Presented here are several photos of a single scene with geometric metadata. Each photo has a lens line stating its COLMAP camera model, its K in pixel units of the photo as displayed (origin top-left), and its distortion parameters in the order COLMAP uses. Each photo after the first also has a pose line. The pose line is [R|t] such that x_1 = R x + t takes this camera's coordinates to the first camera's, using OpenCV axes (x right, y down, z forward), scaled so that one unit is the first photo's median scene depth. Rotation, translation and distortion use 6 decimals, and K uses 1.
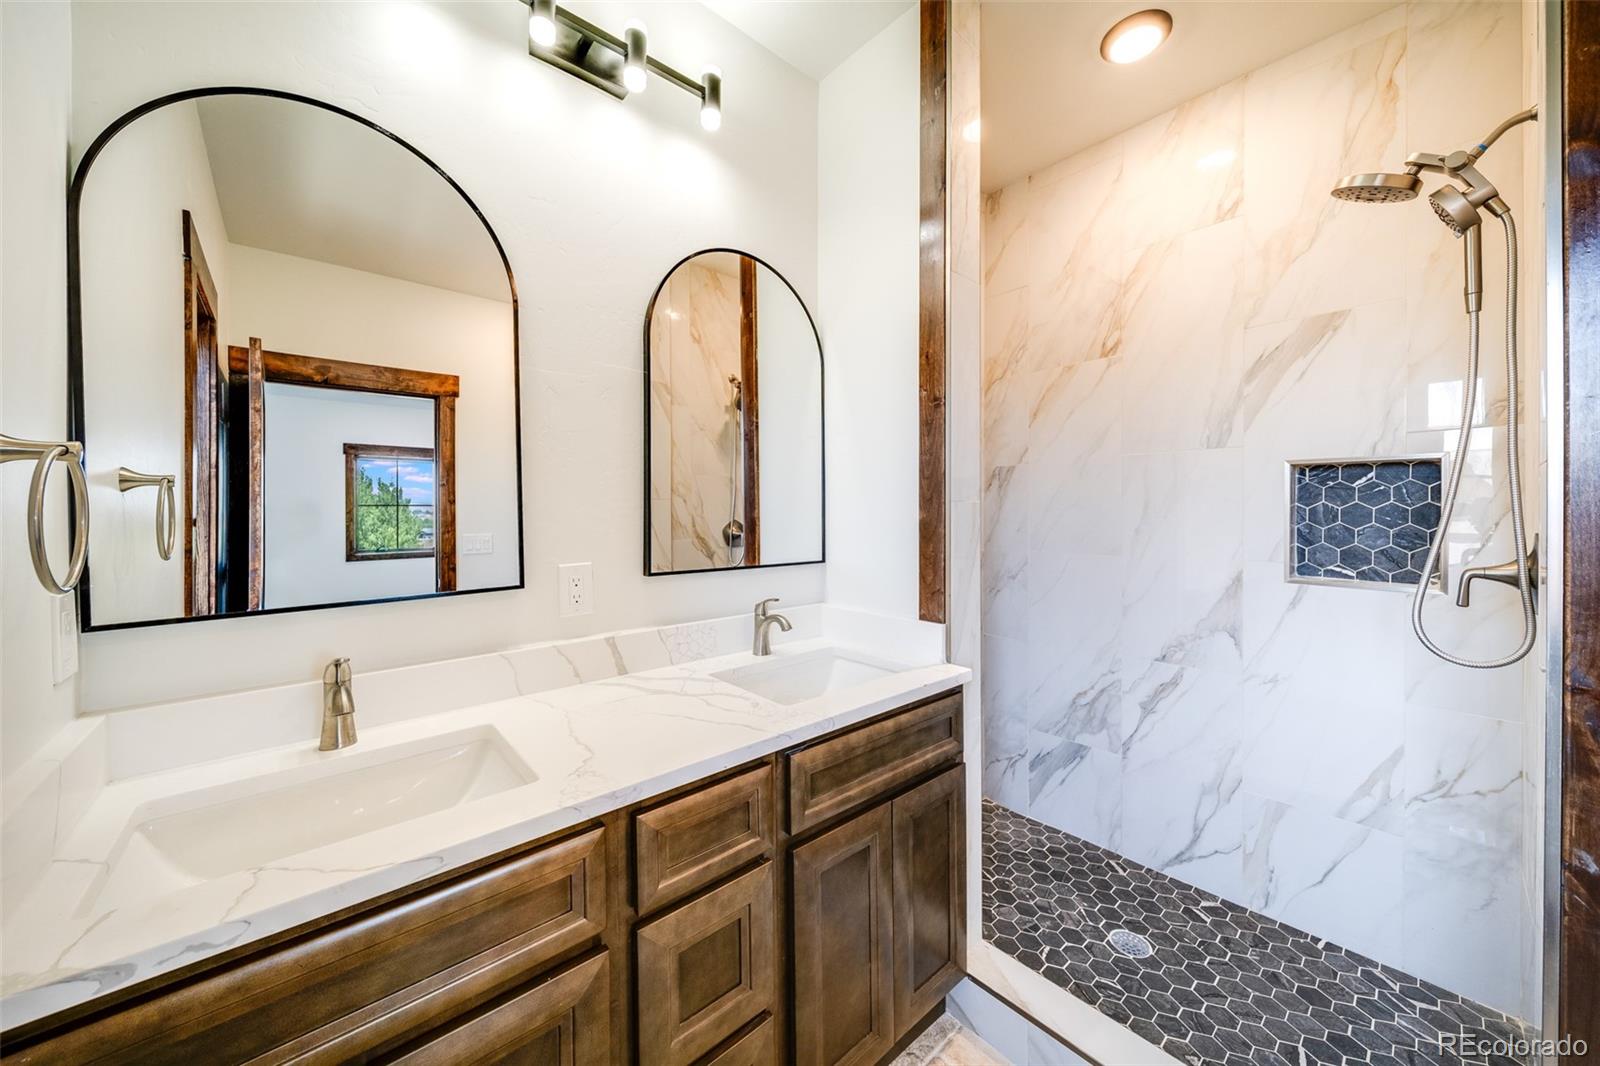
lens RADIAL K [[577.6, 0, 795.9], [0, 577.6, 517.0], [0, 0, 1]] dist [-0.000877, -0.000140]
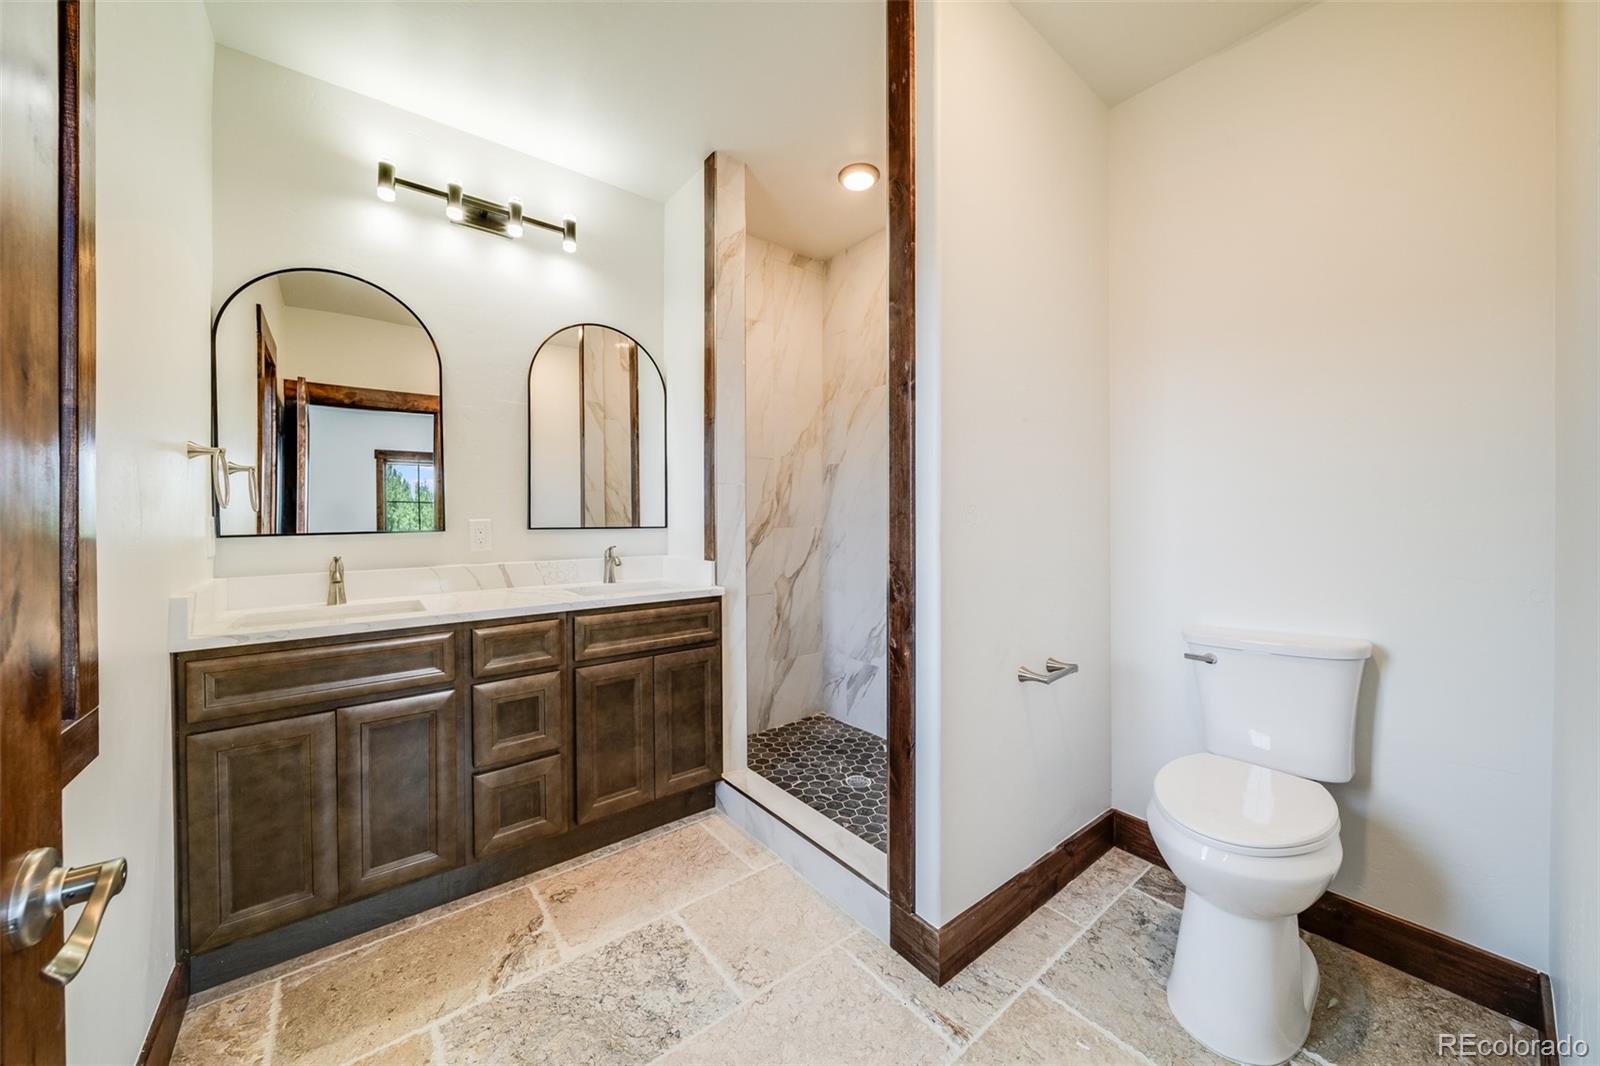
lens RADIAL K [[577.6, 0, 797.1], [0, 577.6, 521.1], [0, 0, 1]] dist [-0.000877, -0.000140]
pose [[0.998752, 0.002344, -0.049893, 0.507951], [-0.002455, 0.999995, -0.002158, 0.070858], [0.049888, 0.002278, 0.998752, -0.515911]]
